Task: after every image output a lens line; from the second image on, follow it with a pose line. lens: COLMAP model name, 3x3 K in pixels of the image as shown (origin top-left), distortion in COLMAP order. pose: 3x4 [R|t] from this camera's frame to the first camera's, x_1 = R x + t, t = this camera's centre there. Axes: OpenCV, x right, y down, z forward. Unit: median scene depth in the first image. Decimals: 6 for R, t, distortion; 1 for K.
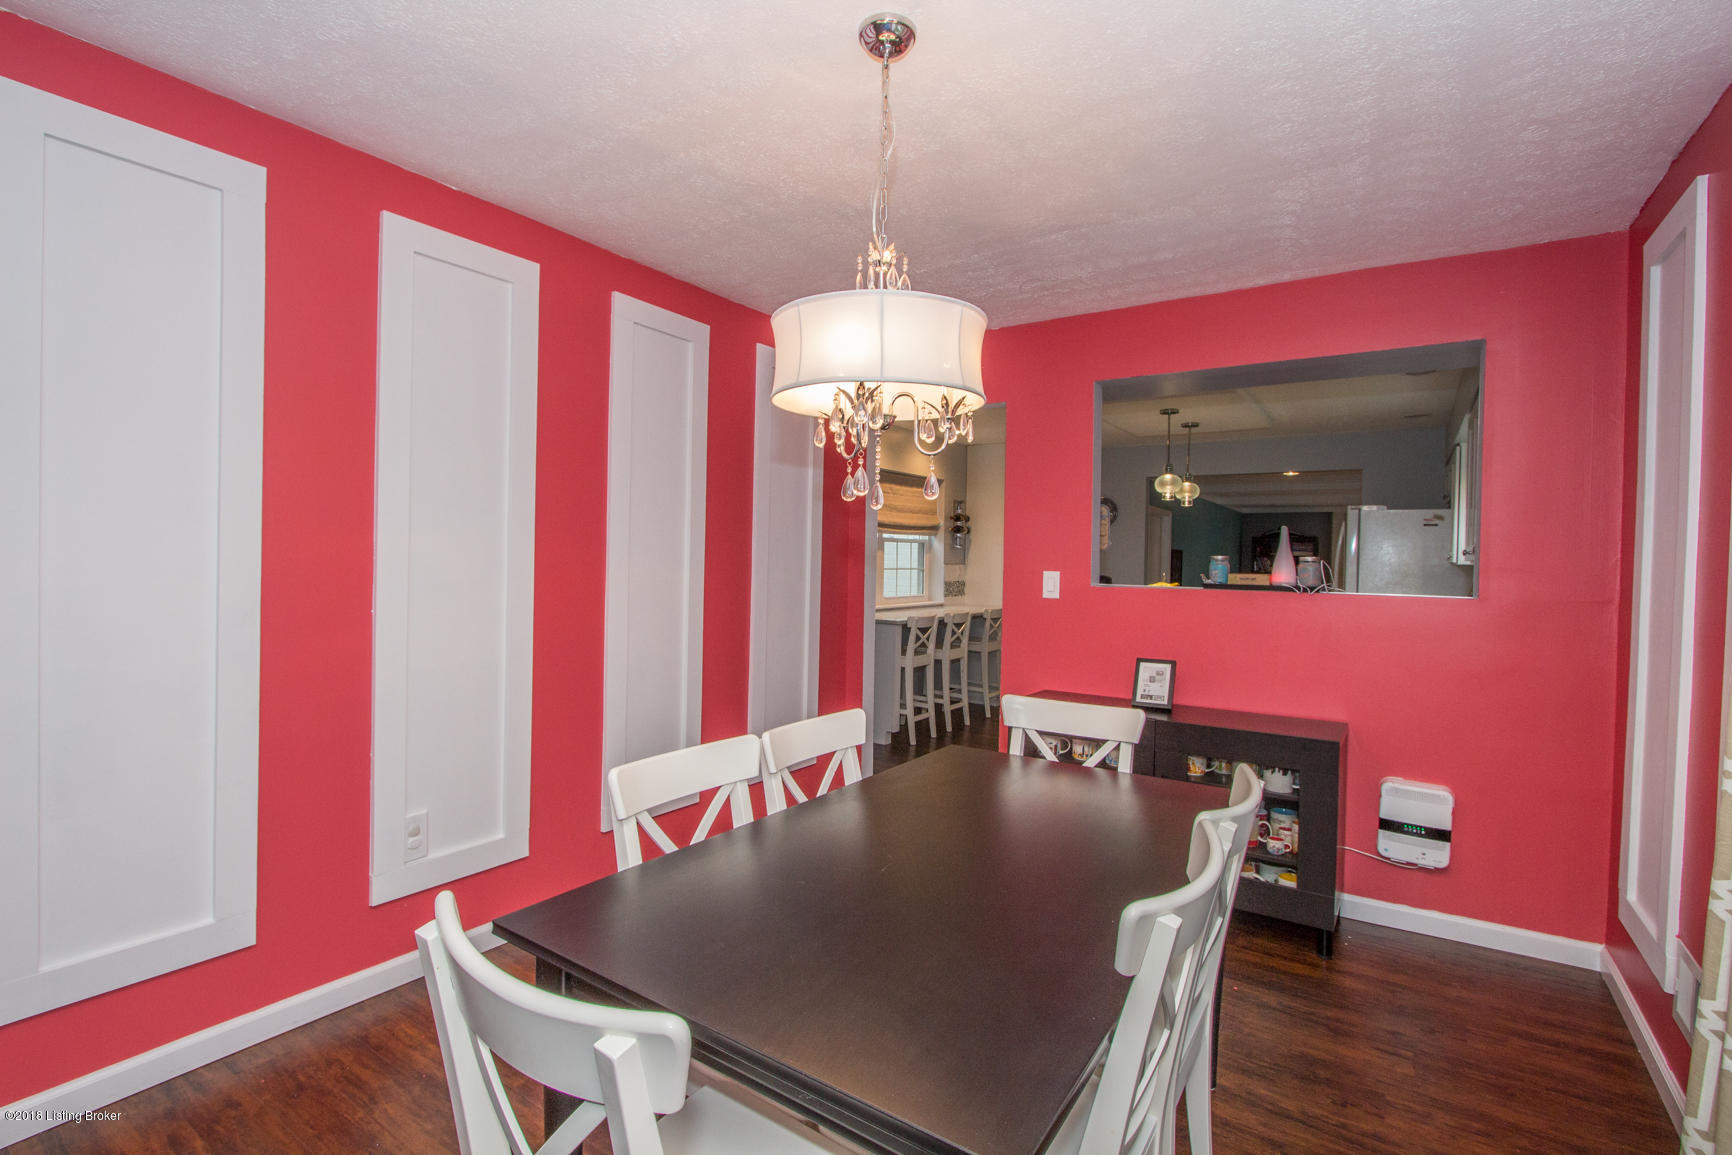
lens RADIAL K [[796.0, 0, 876.2], [0, 796.0, 568.2], [0, 0, 1]] dist [-0.000058, 0.000300]
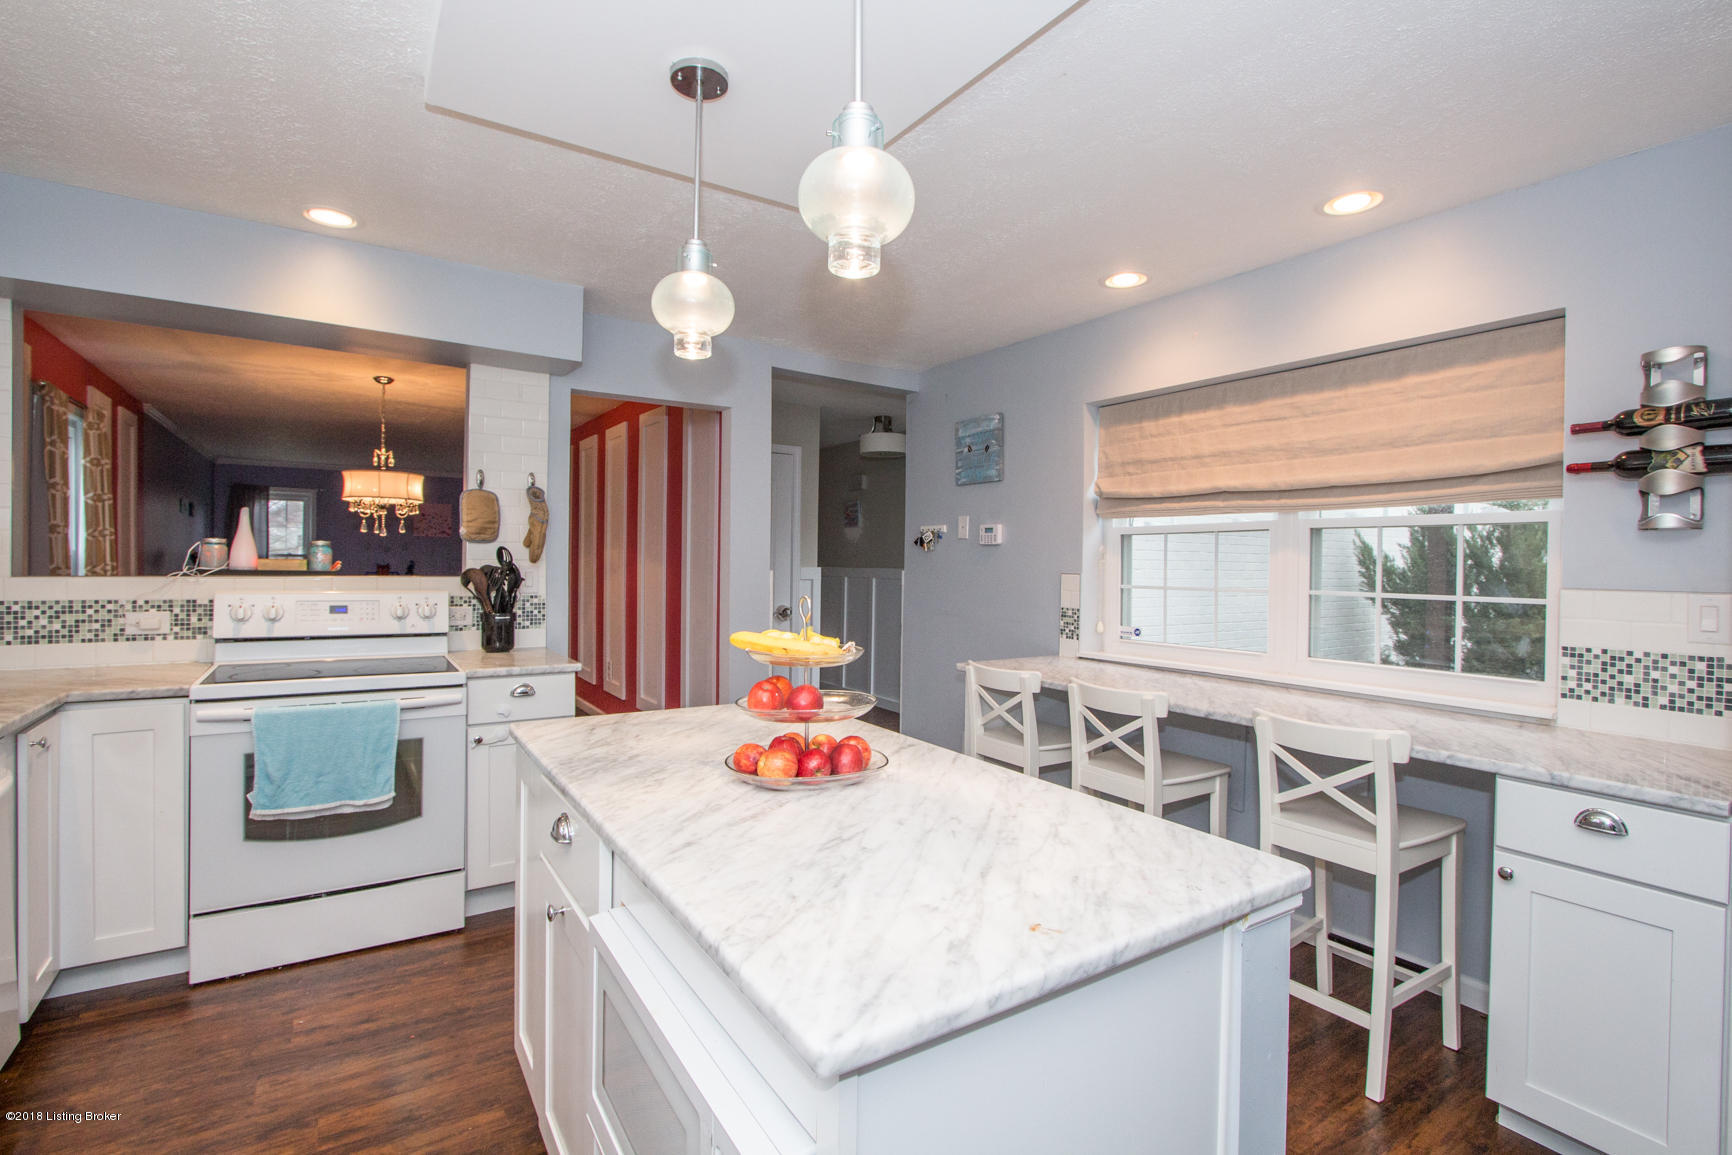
lens RADIAL K [[796.0, 0, 876.2], [0, 796.0, 568.2], [0, 0, 1]] dist [-0.000058, 0.000300]
pose [[-0.380817, -0.023503, -0.924352, 0.547870], [-0.036359, 0.999284, -0.010429, 0.000243], [0.923935, 0.029637, -0.381399, 1.039206]]
